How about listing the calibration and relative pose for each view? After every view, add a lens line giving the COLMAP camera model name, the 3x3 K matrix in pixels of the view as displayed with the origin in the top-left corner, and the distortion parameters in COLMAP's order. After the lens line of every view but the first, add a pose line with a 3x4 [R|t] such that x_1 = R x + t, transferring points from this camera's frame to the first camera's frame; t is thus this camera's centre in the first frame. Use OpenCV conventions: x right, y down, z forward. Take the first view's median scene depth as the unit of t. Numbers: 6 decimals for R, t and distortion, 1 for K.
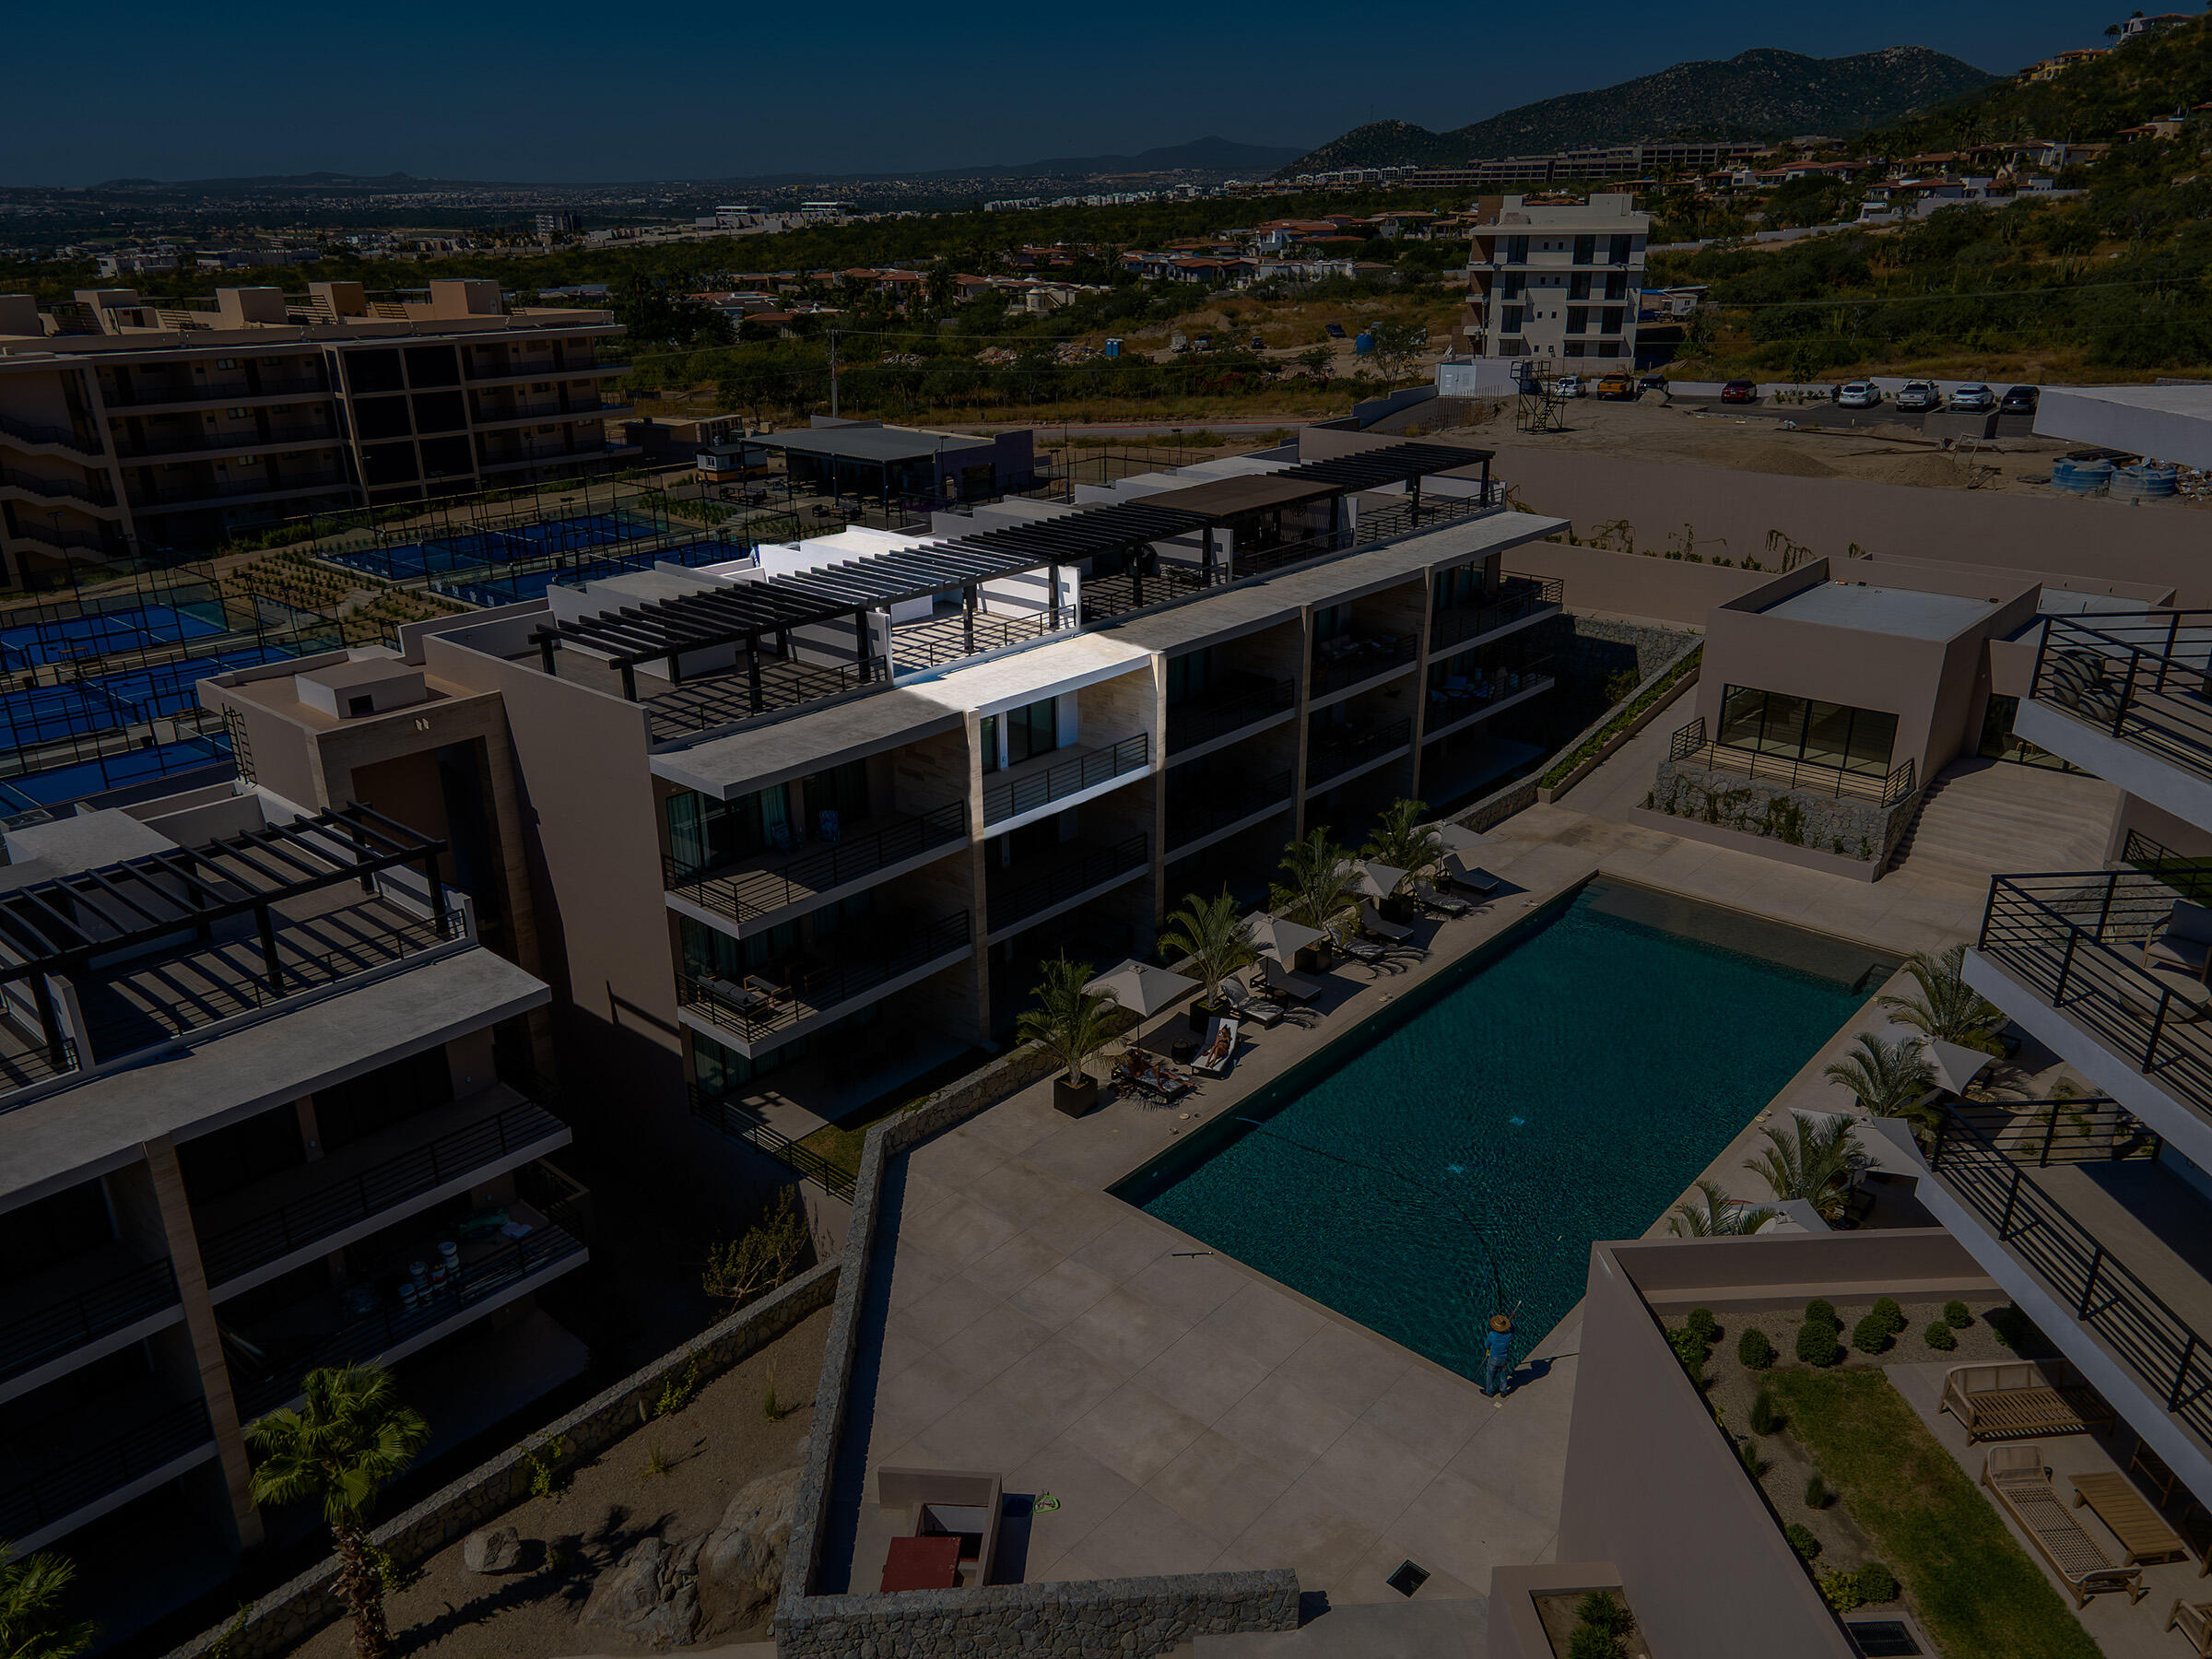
lens RADIAL K [[1639.7, 0, 1106.0], [0, 1639.7, 829.5], [0, 0, 1]] dist [0.006271, 0.001174]
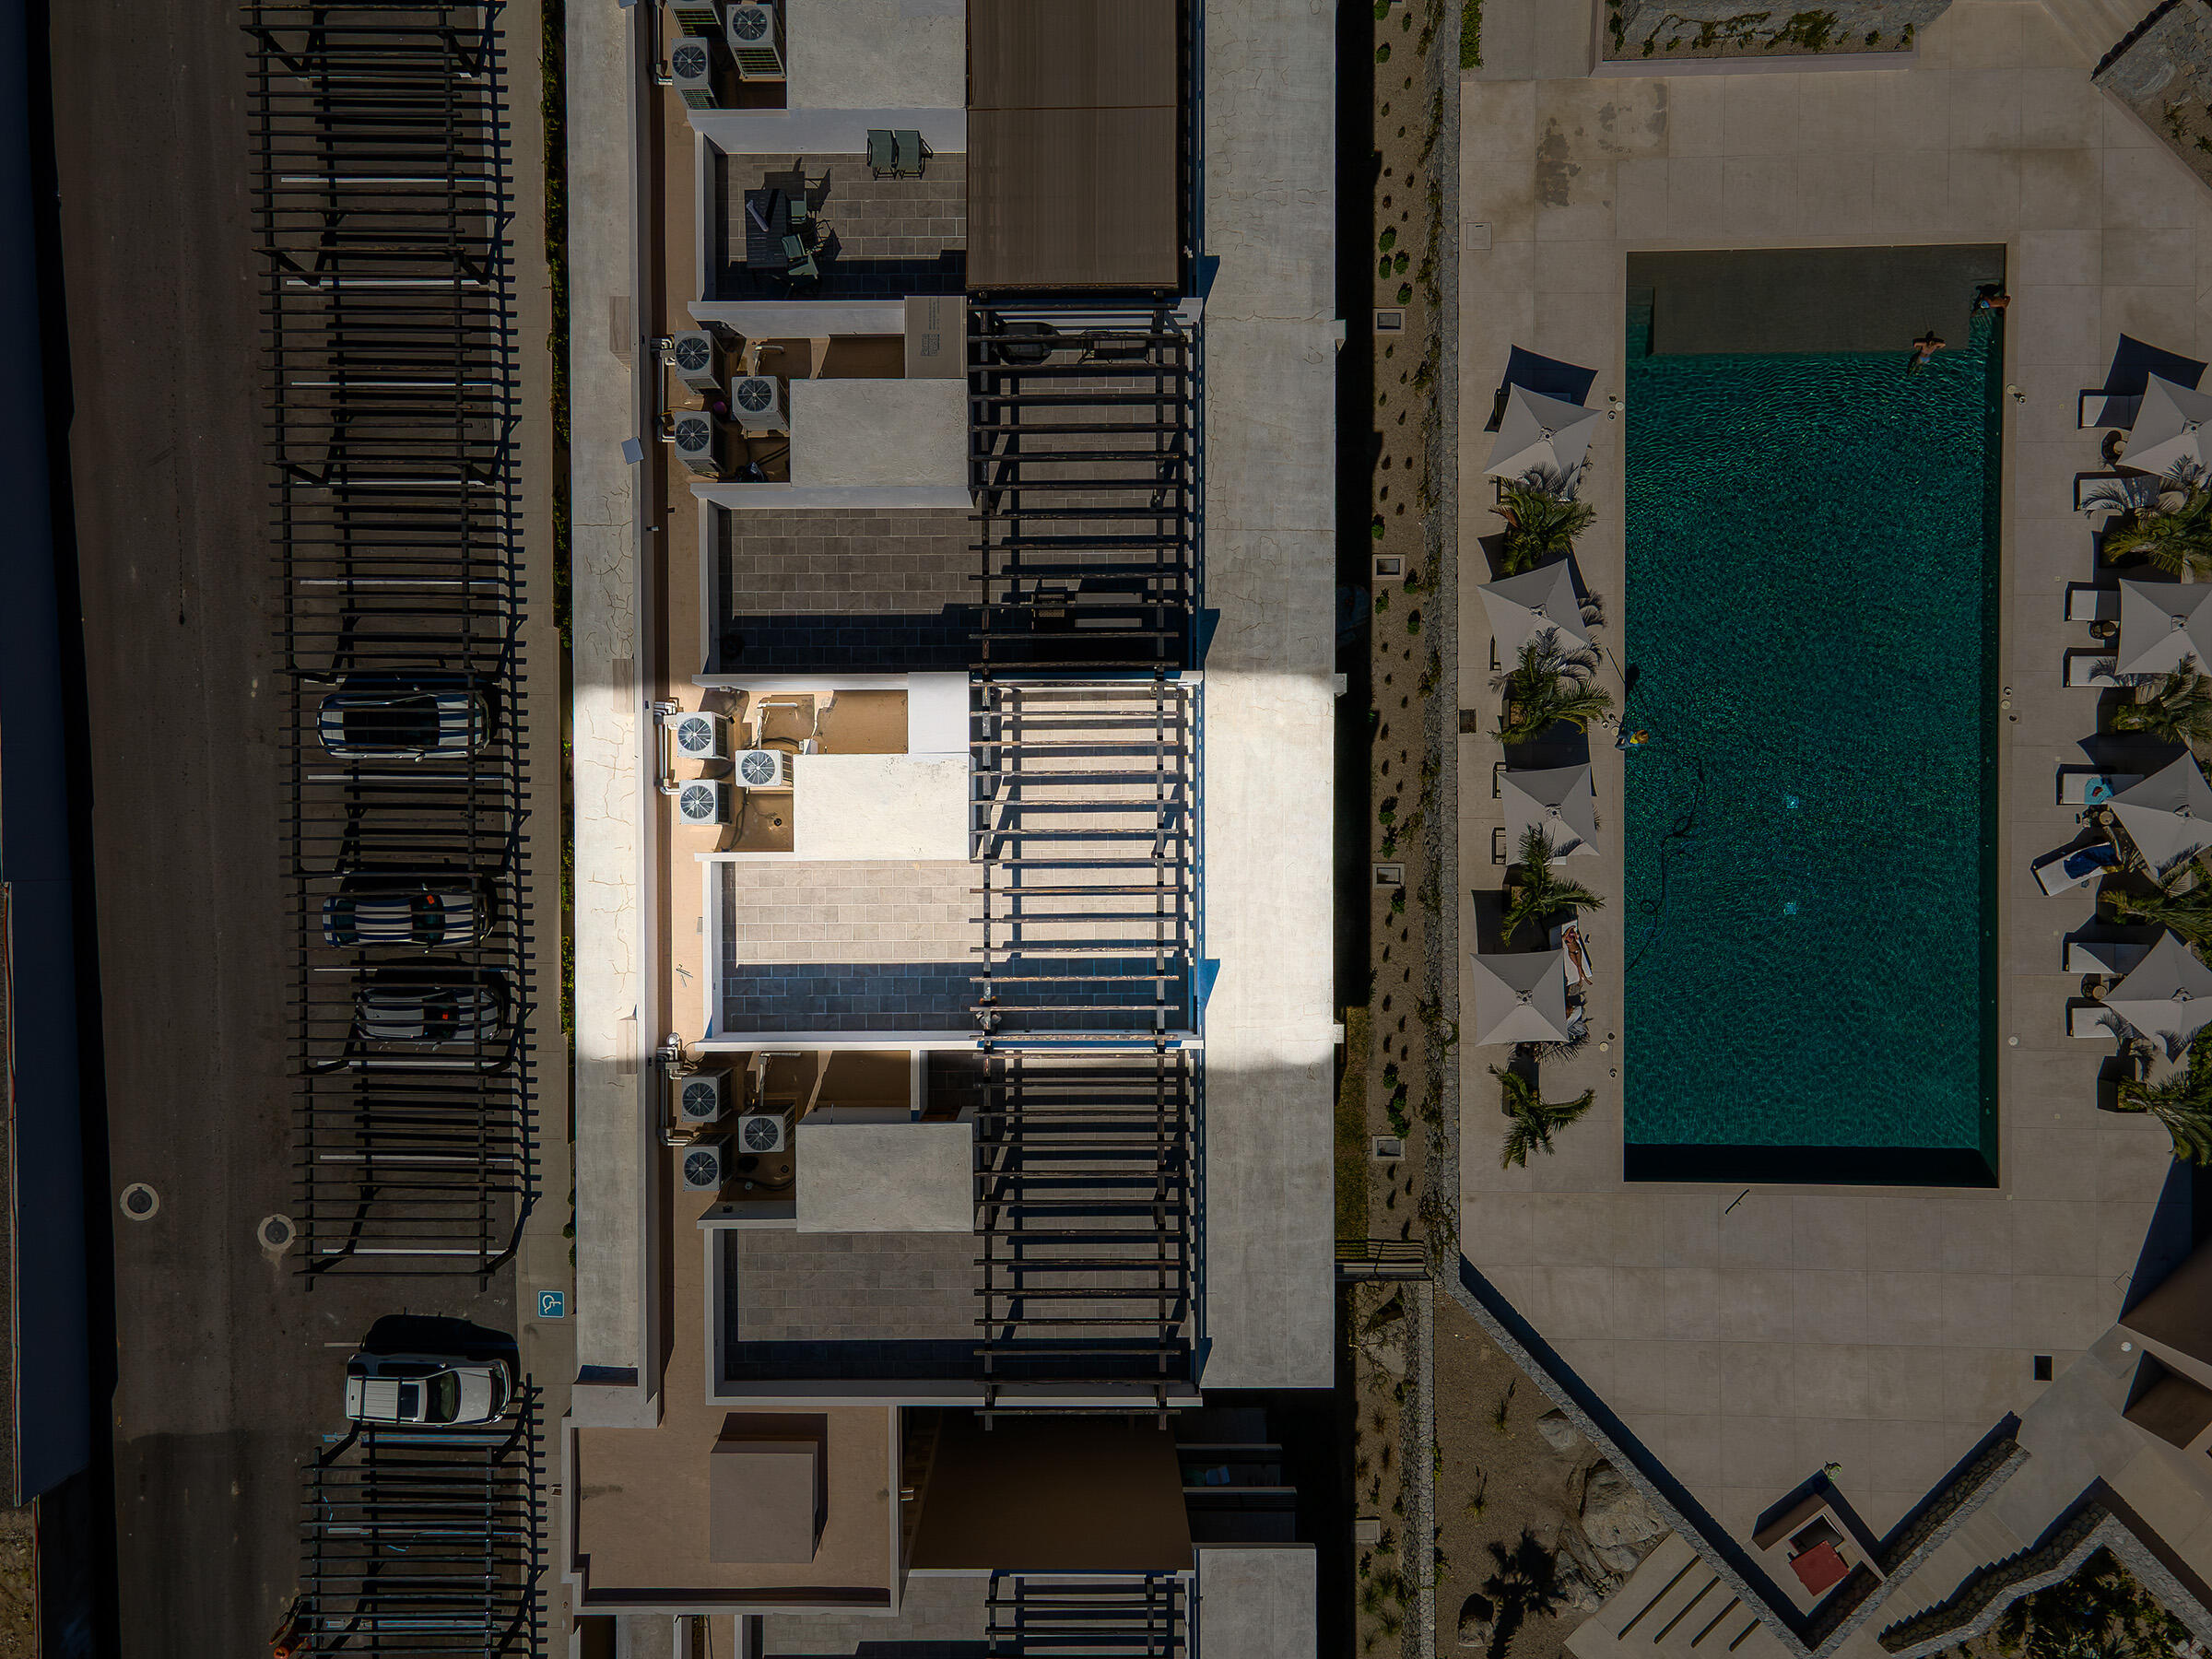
lens RADIAL K [[1565.7, 0, 1100.1], [0, 1565.7, 869.1], [0, 0, 1]] dist [0.035531, 0.002975]
pose [[0.751872, -0.659069, -0.017779, -0.096016], [0.257802, 0.269069, 0.927976, -0.805934], [-0.606817, -0.702303, 0.372215, 0.773255]]
